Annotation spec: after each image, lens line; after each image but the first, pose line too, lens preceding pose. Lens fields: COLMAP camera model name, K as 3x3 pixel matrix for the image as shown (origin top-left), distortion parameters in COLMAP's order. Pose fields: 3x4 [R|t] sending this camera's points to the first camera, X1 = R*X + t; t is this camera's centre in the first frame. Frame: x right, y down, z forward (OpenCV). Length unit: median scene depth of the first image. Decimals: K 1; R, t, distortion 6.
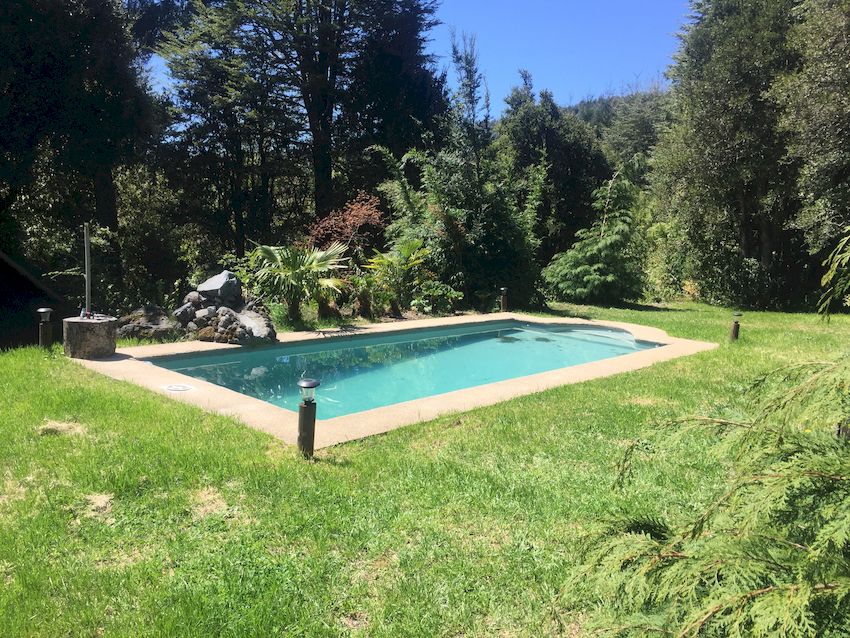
lens RADIAL K [[723.8, 0, 425.4], [0, 723.8, 318.3], [0, 0, 1]] dist [0.019314, 0.007775]
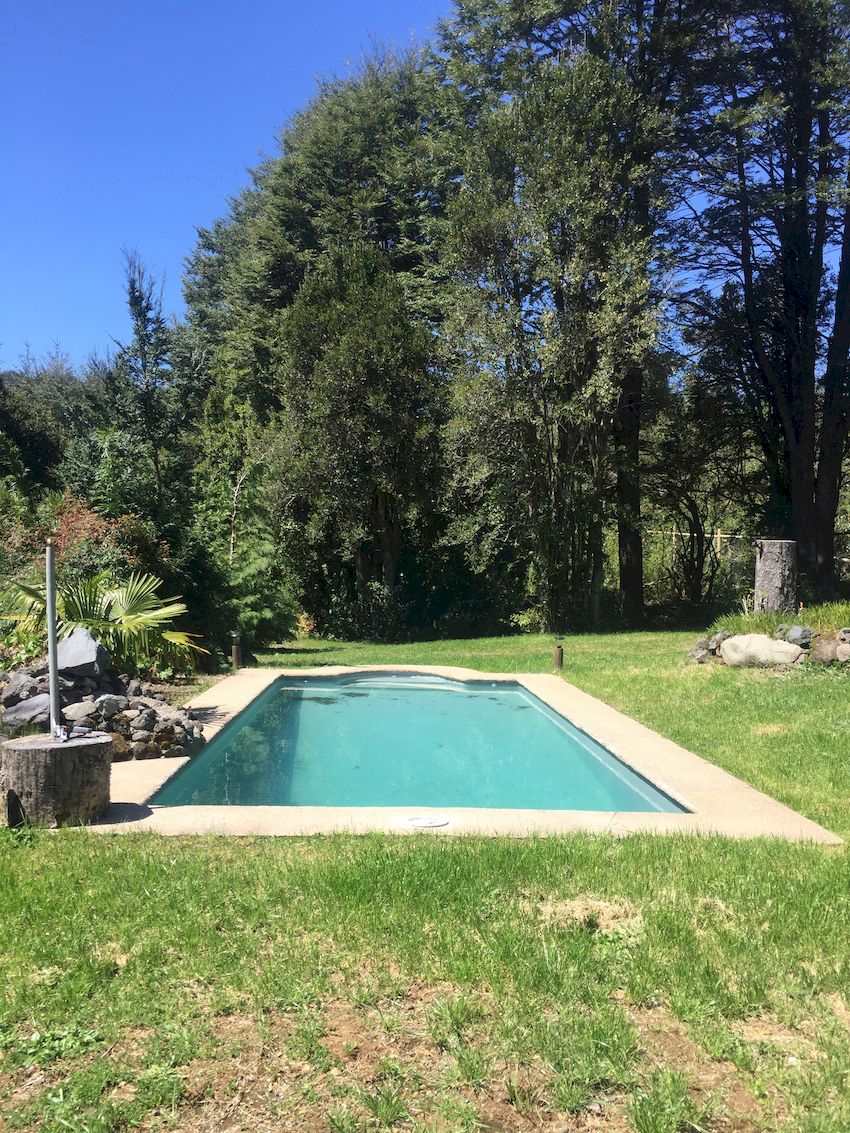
lens RADIAL K [[964.8, 0, 425.1], [0, 964.8, 566.7], [0, 0, 1]] dist [0.019314, 0.007775]
pose [[0.714148, -0.030557, 0.699328, -0.435936], [0.108790, 0.991753, -0.067762, -0.025353], [-0.691489, 0.124472, 0.711582, 0.225627]]
